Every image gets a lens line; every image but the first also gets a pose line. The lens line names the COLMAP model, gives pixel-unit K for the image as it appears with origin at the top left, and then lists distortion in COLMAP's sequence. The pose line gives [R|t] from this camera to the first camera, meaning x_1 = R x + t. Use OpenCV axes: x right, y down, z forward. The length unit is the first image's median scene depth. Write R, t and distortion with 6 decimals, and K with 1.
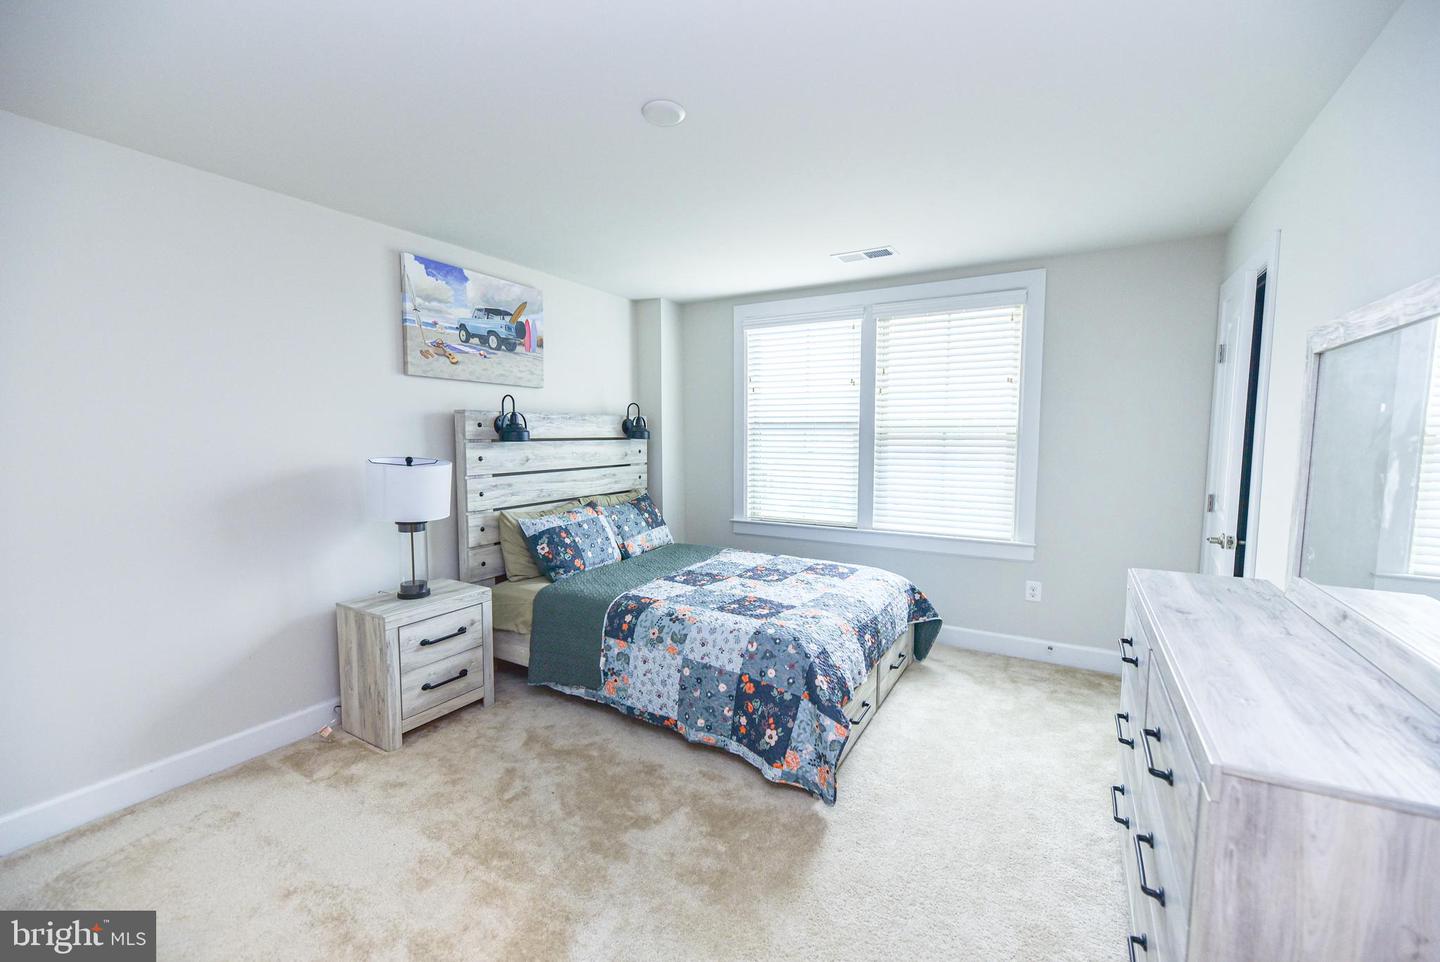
lens RADIAL K [[582.5, 0, 720.2], [0, 582.5, 493.5], [0, 0, 1]] dist [0.001717, -0.004466]
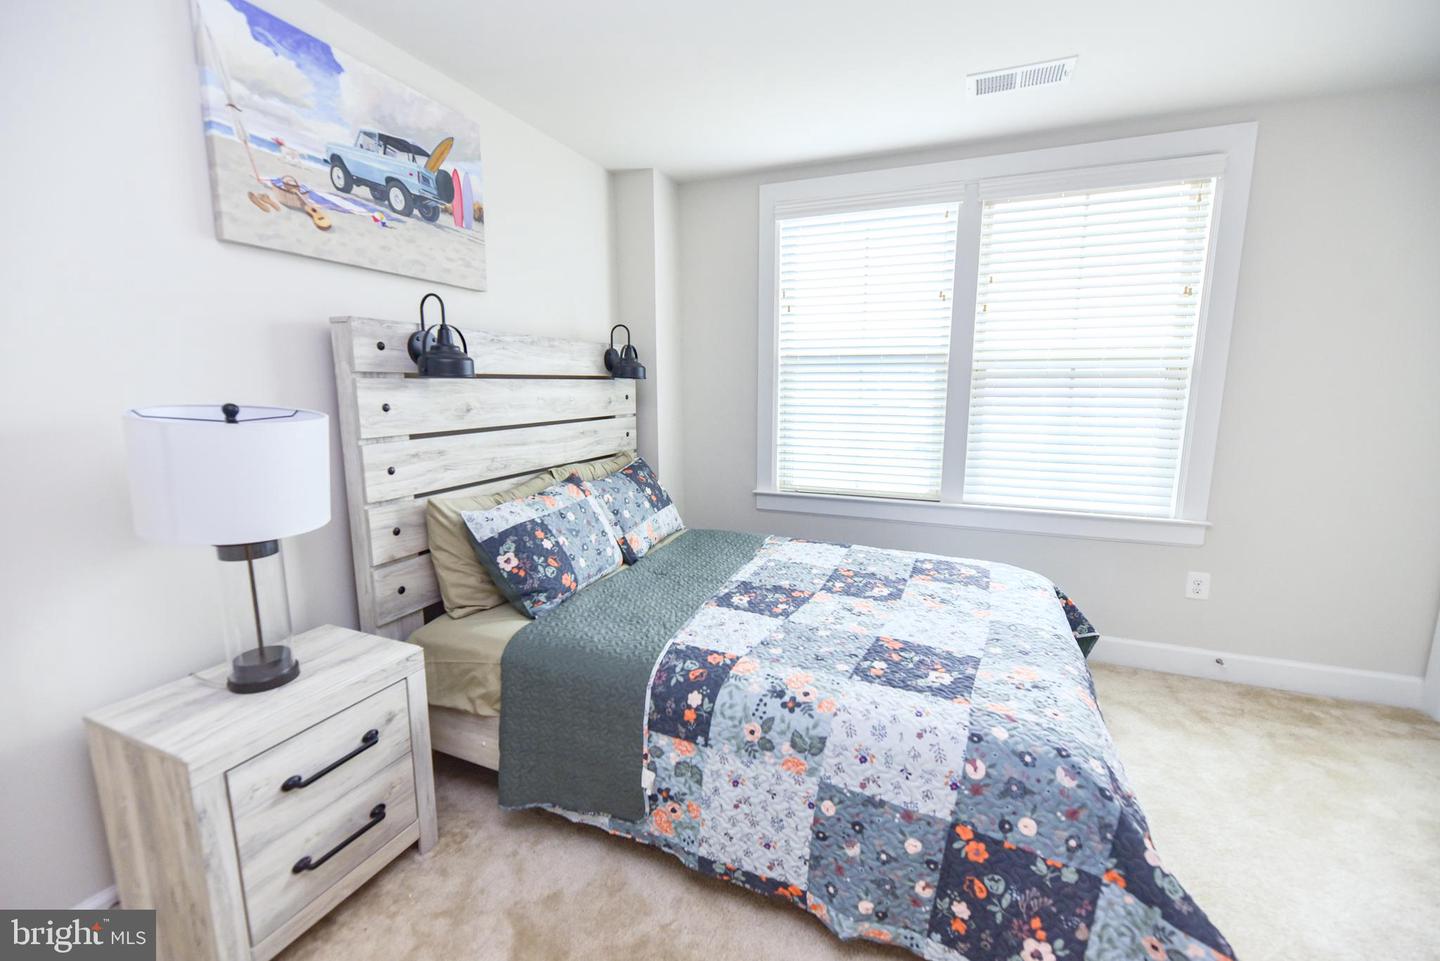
lens RADIAL K [[582.5, 0, 718.6], [0, 582.5, 489.4], [0, 0, 1]] dist [0.001717, -0.004466]
pose [[0.990518, -0.024225, 0.135227, -0.173202], [0.013711, 0.996847, 0.078149, -0.021092], [-0.136694, -0.075554, 0.987728, 0.399091]]
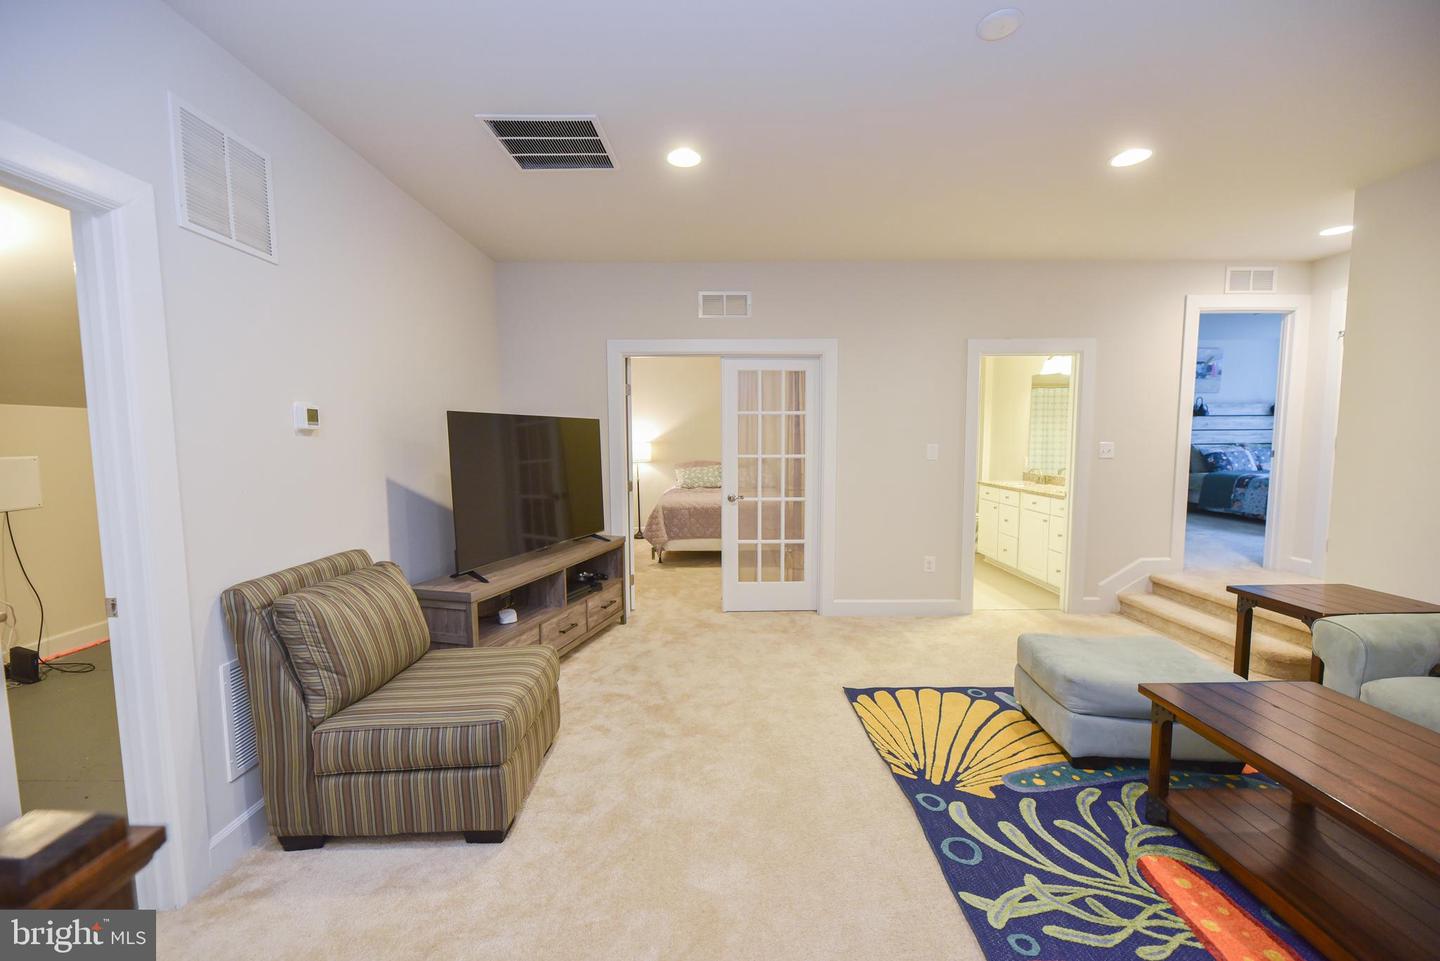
lens RADIAL K [[582.5, 0, 716.0], [0, 582.5, 485.5], [0, 0, 1]] dist [0.001717, -0.004466]
pose [[0.511945, 0.065938, -0.856484, 0.727415], [-0.083411, 0.996154, 0.026834, 0.310840], [0.854959, 0.057703, 0.515476, -2.014312]]
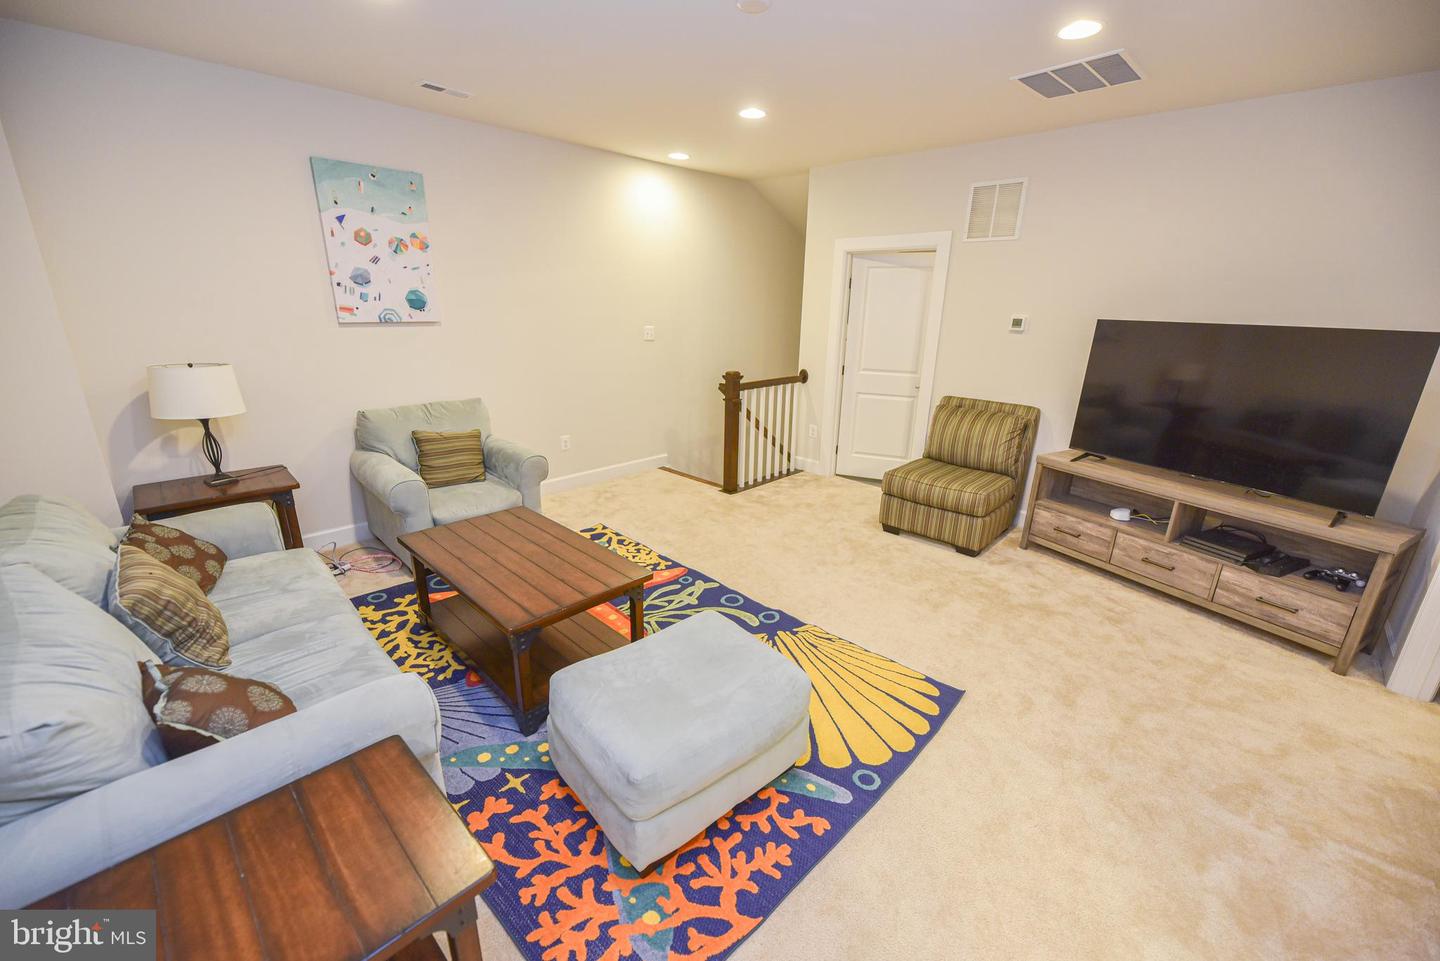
lens RADIAL K [[582.5, 0, 719.6], [0, 582.5, 487.2], [0, 0, 1]] dist [0.001717, -0.004466]
pose [[-0.970970, -0.086742, 0.222920, 0.162413], [0.008448, 0.918916, 0.394363, 0.101785], [-0.239053, 0.384798, -0.891507, -0.597018]]
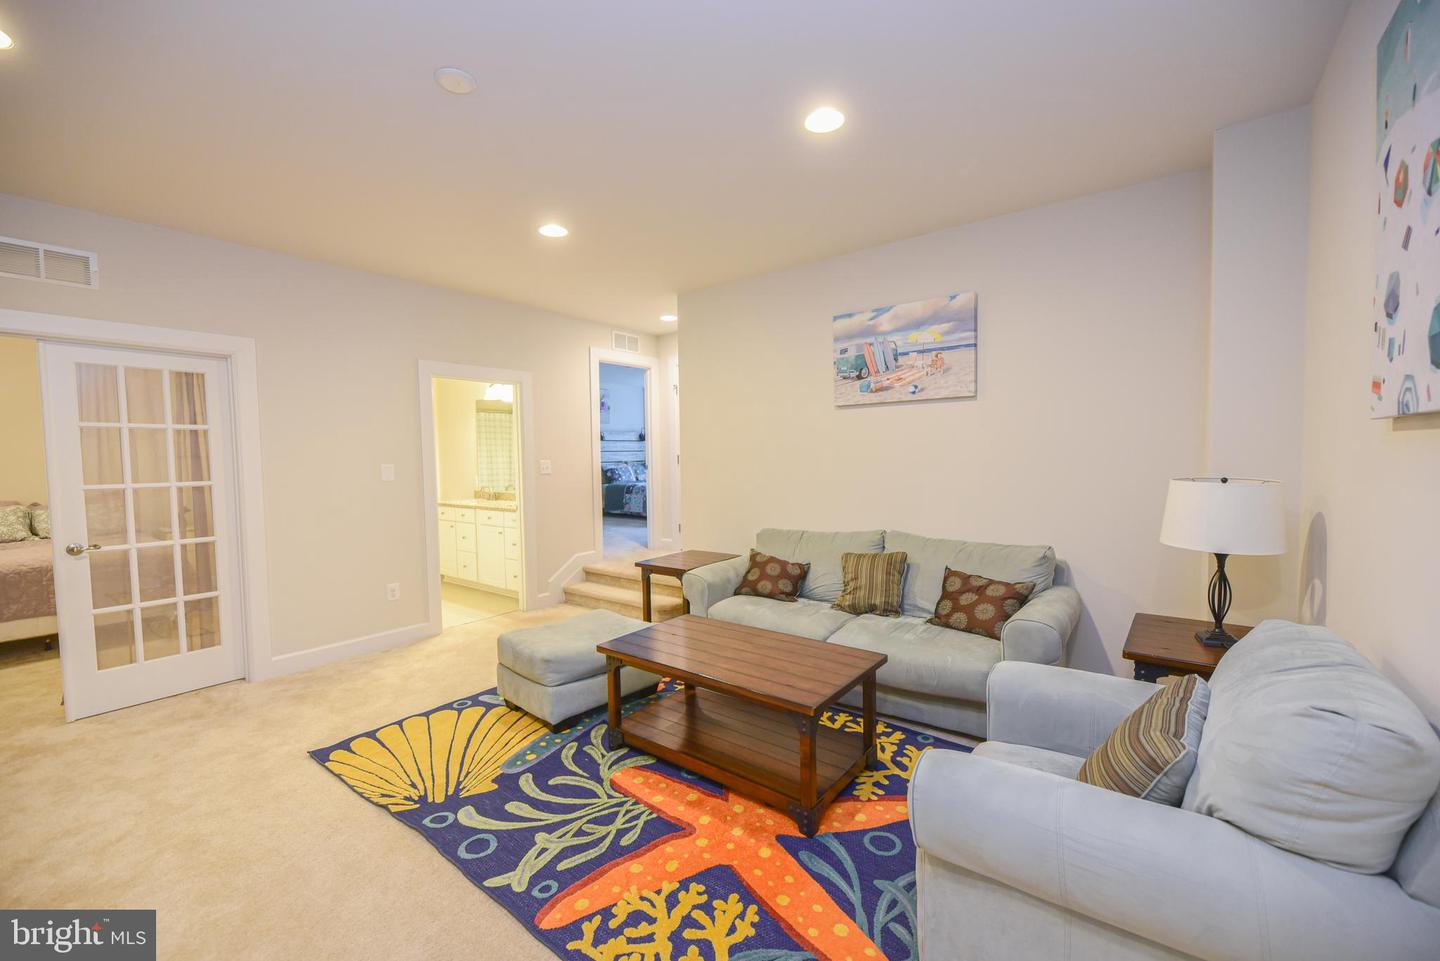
lens RADIAL K [[582.5, 0, 731.1], [0, 582.5, 483.7], [0, 0, 1]] dist [0.001717, -0.004466]
pose [[0.993752, -0.011706, -0.110994, 0.712612], [0.005672, 0.998496, -0.054524, 0.326276], [0.111465, 0.053554, 0.992324, -2.082128]]
